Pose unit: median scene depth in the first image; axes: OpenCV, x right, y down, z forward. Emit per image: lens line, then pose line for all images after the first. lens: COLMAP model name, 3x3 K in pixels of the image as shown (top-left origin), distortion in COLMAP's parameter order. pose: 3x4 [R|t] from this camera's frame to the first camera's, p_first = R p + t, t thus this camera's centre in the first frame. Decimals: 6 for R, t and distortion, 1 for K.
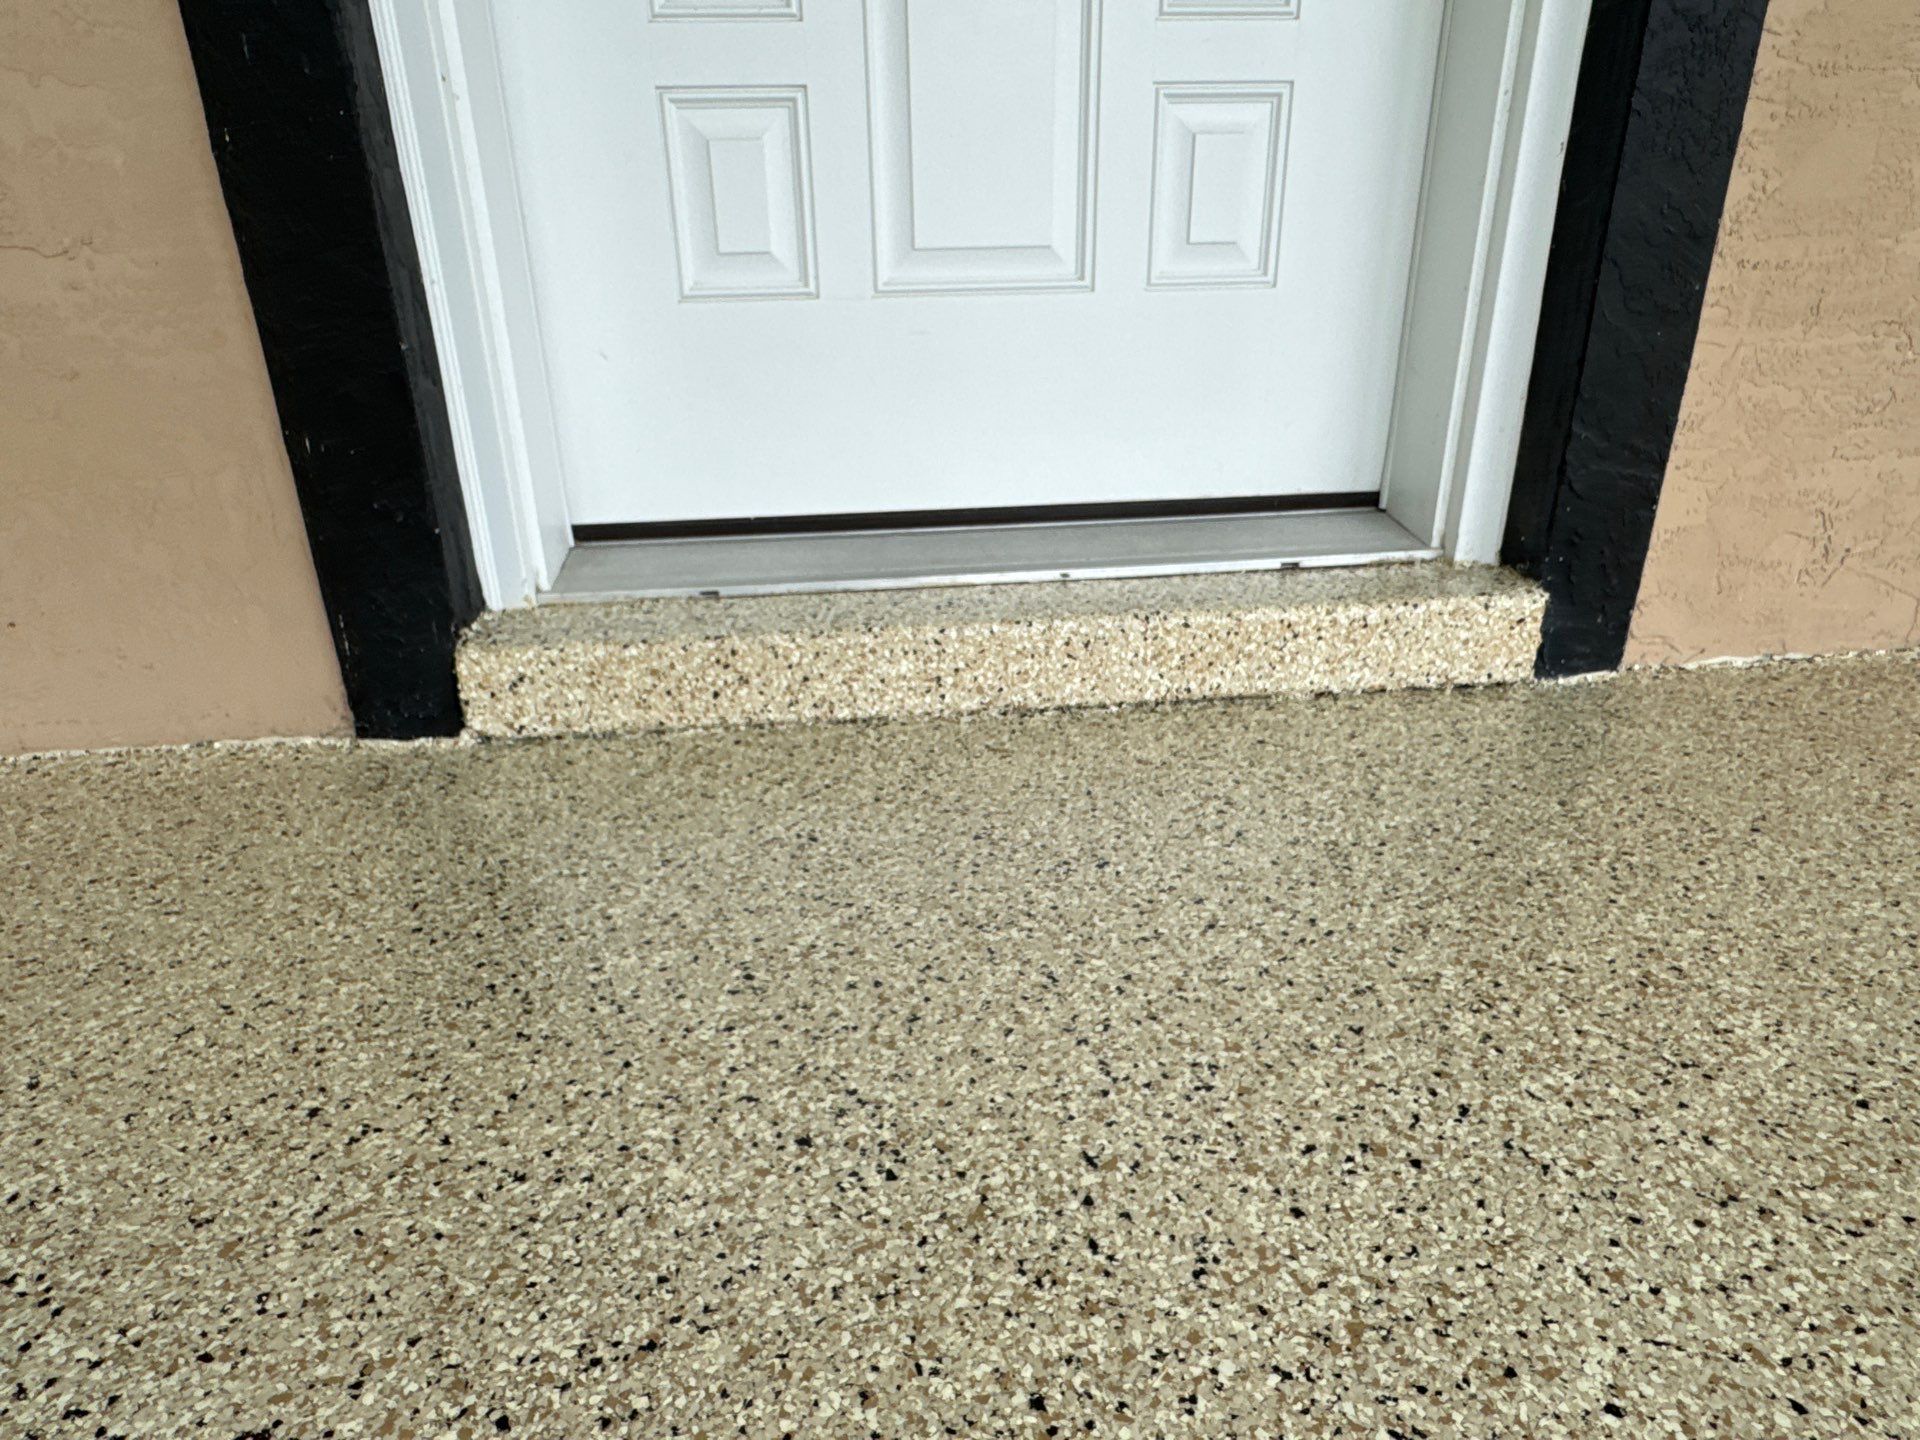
lens RADIAL K [[1165.0, 0, 960.0], [0, 1165.0, 720.0], [0, 0, 1]] dist [-0.004510, 0.001245]
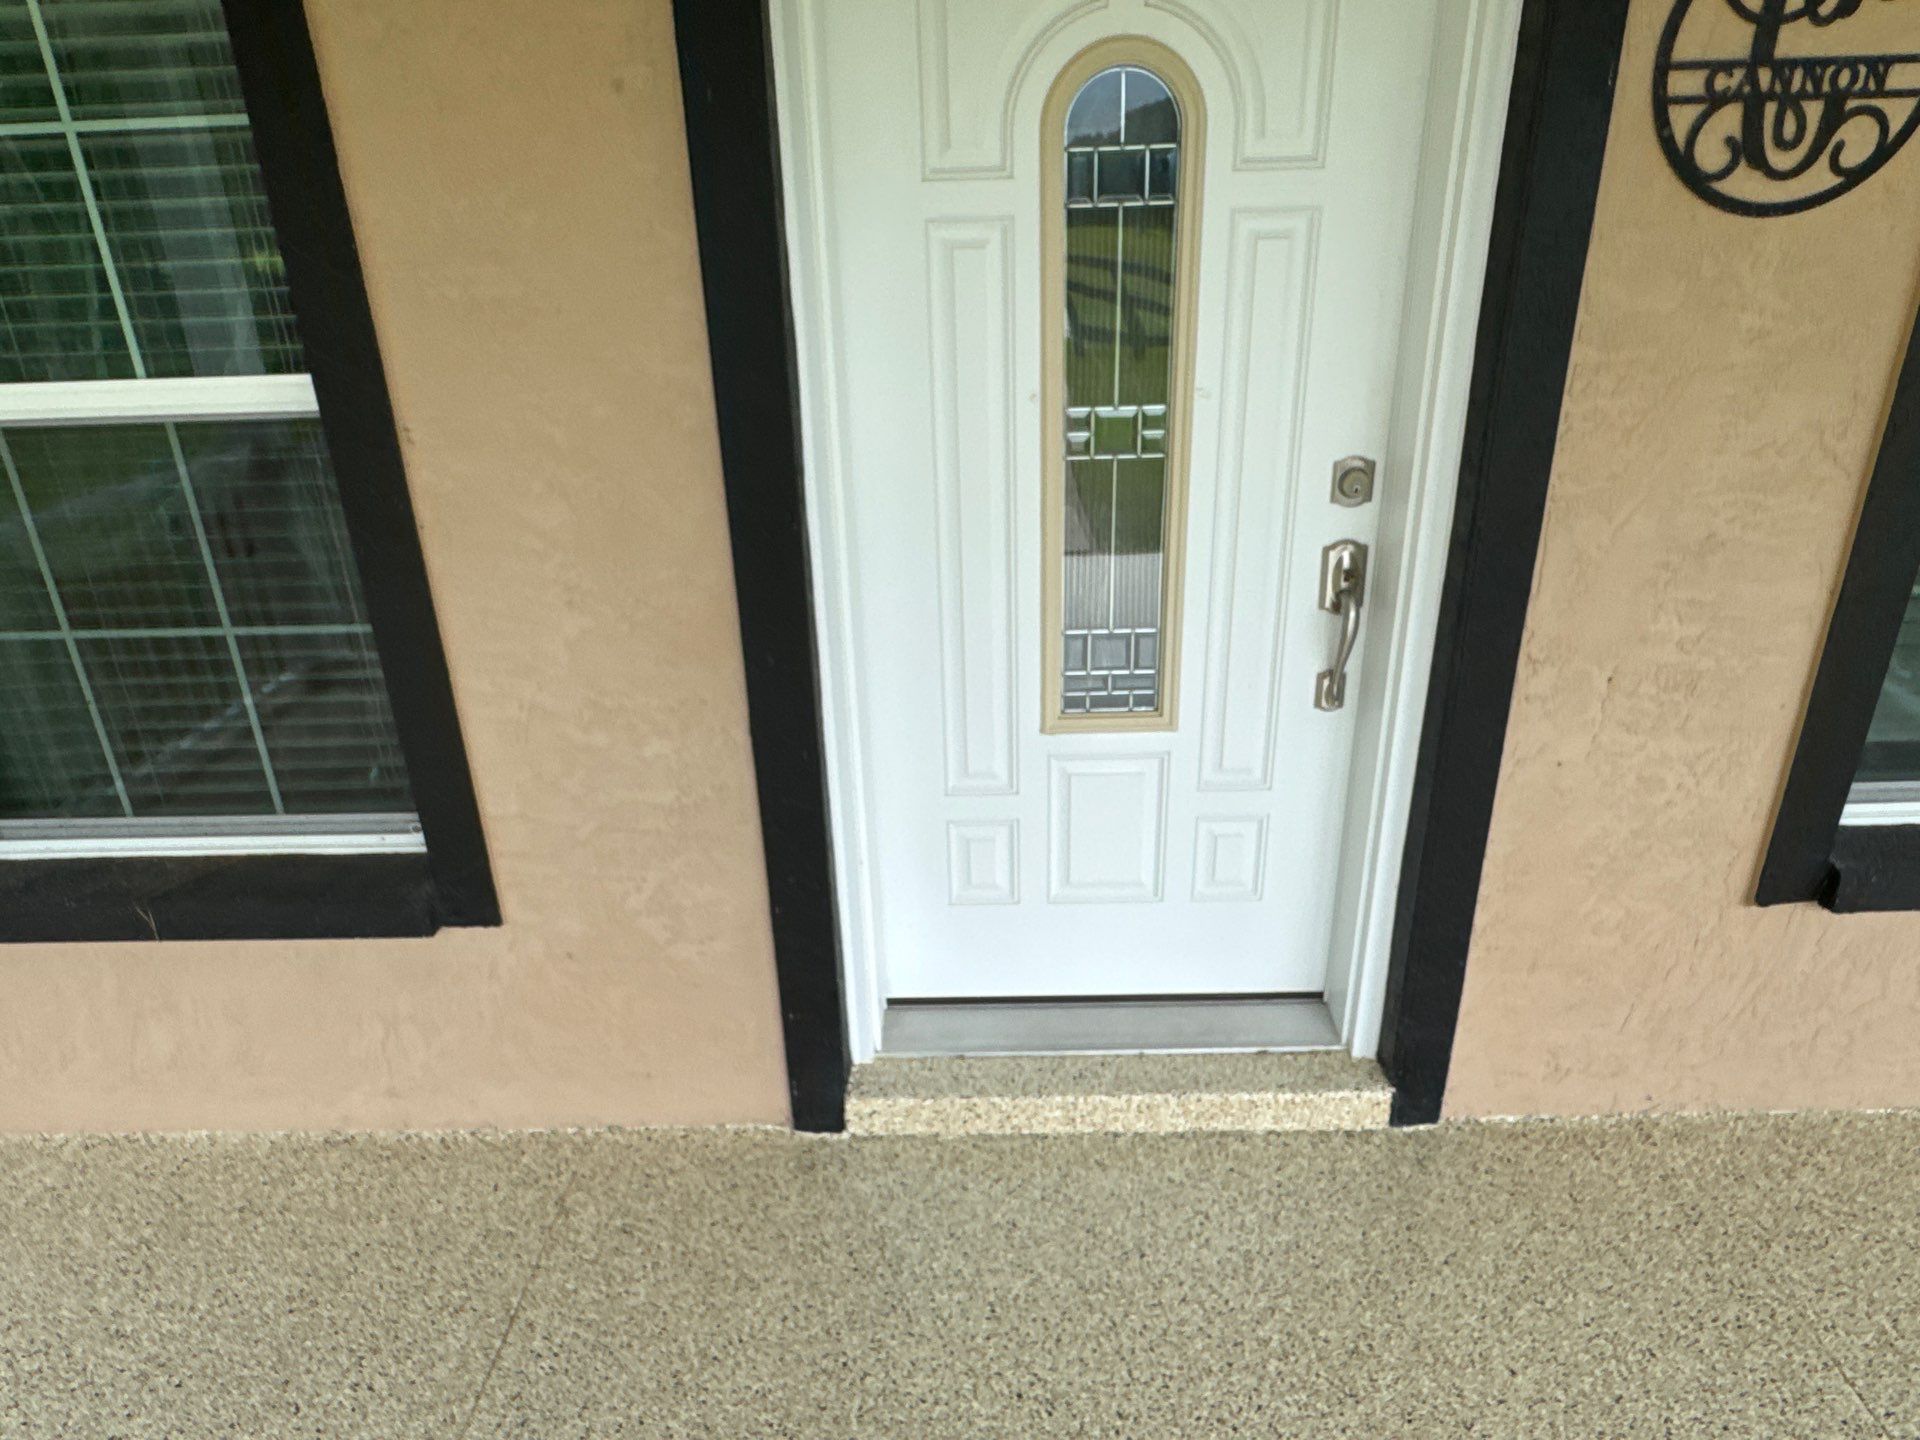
lens RADIAL K [[1165.0, 0, 960.0], [0, 1165.0, 720.0], [0, 0, 1]] dist [-0.004510, 0.001245]
pose [[0.992618, 0.036034, -0.115807, -0.005679], [-0.037153, 0.999281, -0.007517, -0.826941], [0.115452, 0.011764, 0.993243, -1.218903]]
